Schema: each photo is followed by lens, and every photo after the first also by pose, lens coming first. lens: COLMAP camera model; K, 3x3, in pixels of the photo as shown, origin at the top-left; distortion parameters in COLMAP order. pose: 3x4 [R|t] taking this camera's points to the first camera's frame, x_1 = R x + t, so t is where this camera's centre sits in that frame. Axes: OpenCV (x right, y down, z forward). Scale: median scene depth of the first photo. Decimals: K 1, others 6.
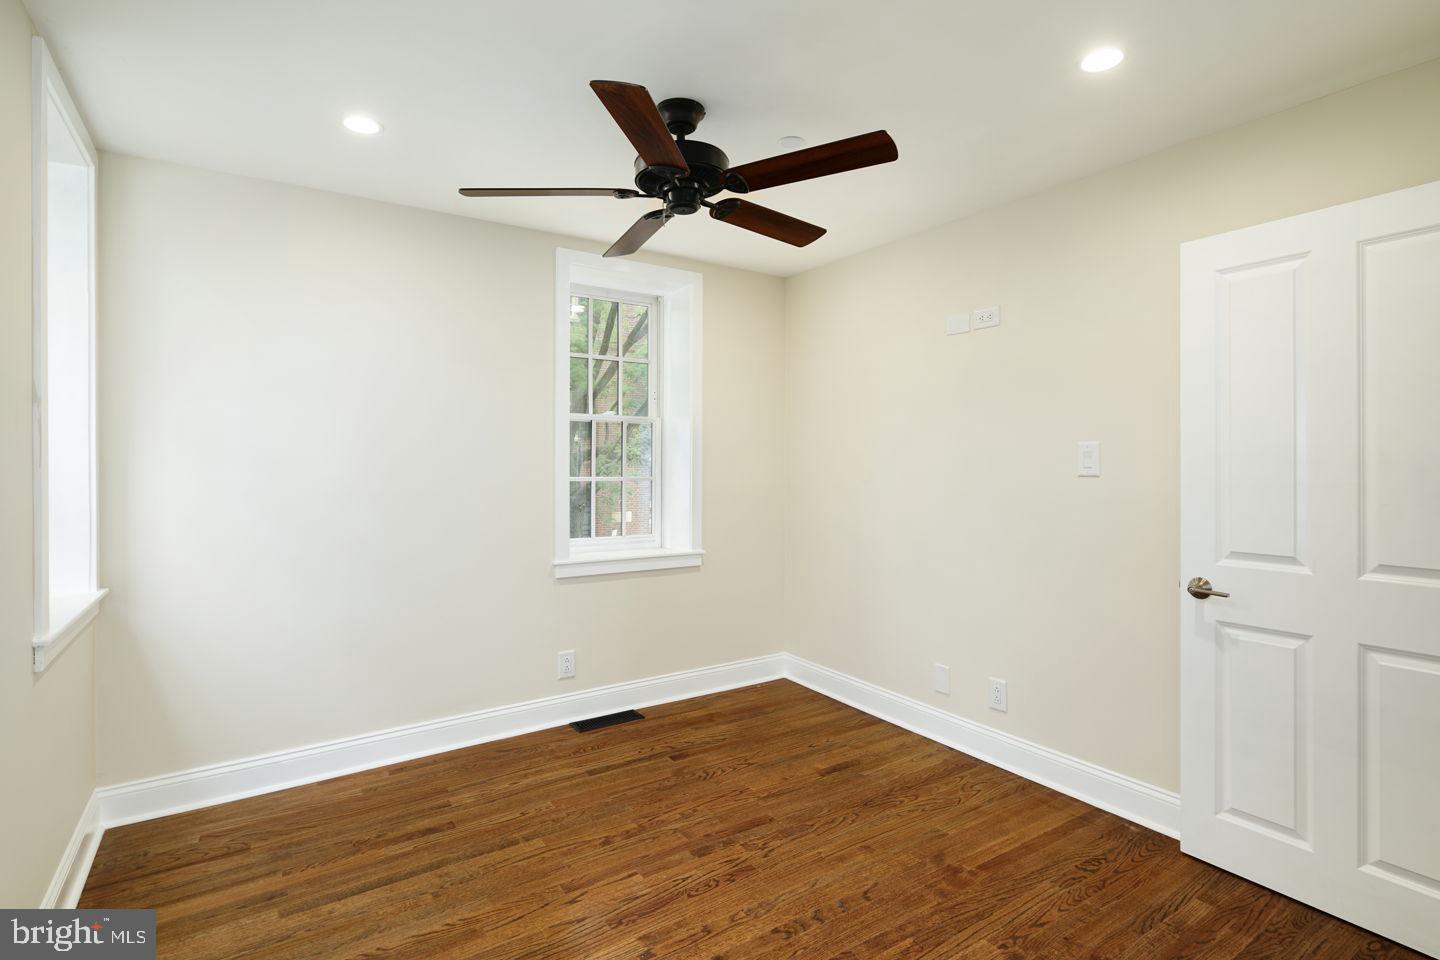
lens RADIAL K [[709.6, 0, 723.0], [0, 709.6, 457.1], [0, 0, 1]] dist [-0.000190, 0.000139]
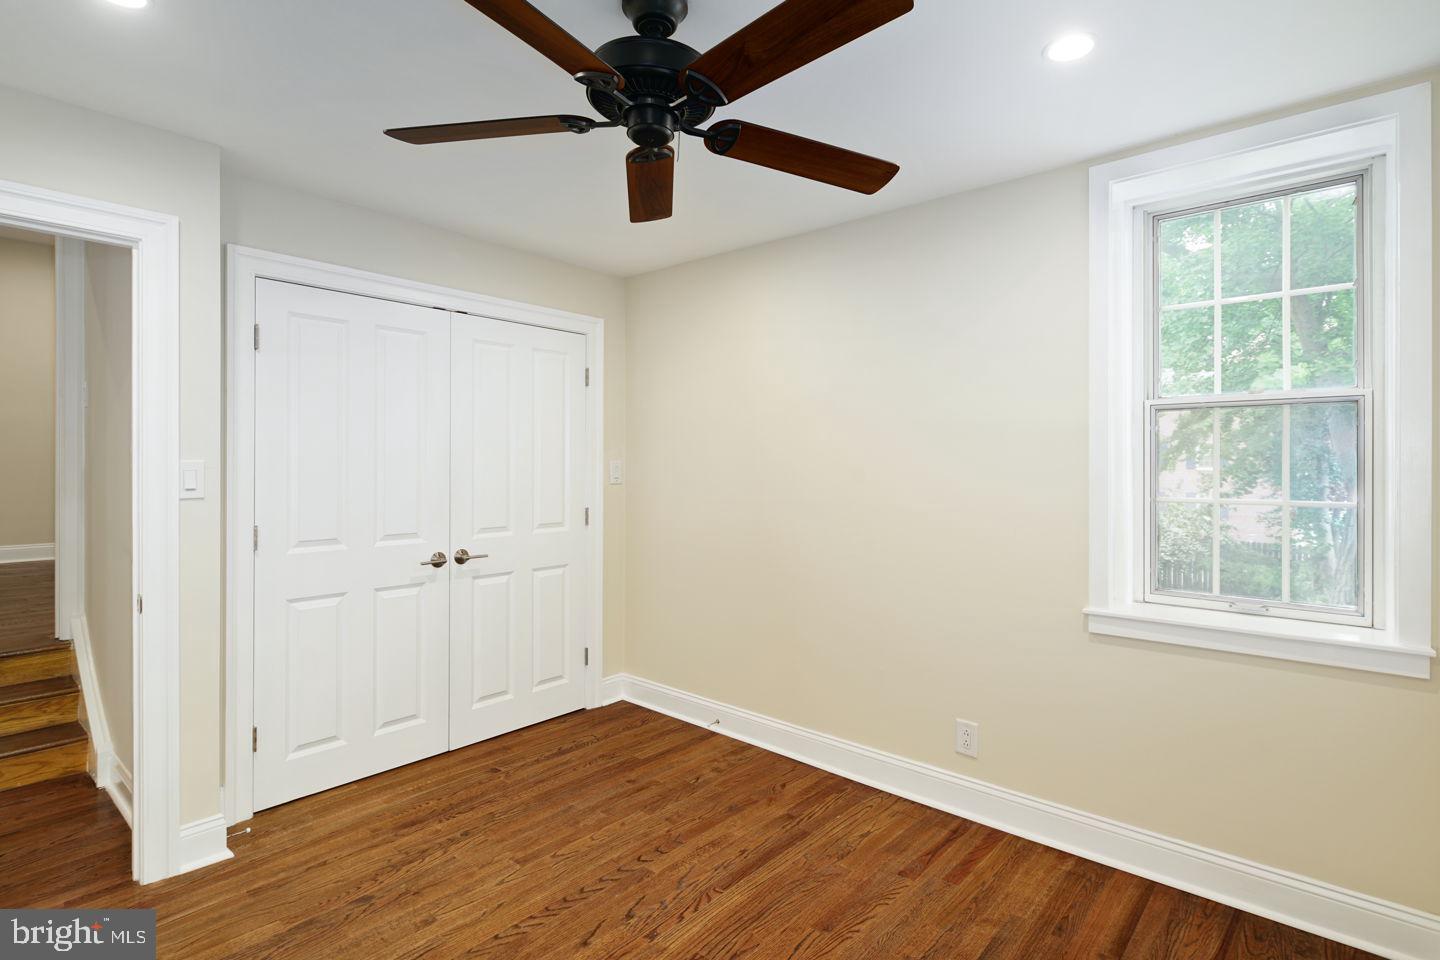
lens RADIAL K [[706.3, 0, 720.0], [0, 706.3, 480.0], [0, 0, 1]] dist [0.001772, 0.000183]
pose [[0.970027, 0.003636, 0.242968, -0.137044], [-0.006121, 0.999936, 0.009474, 0.000364], [-0.242918, -0.010677, 0.969988, 0.207642]]
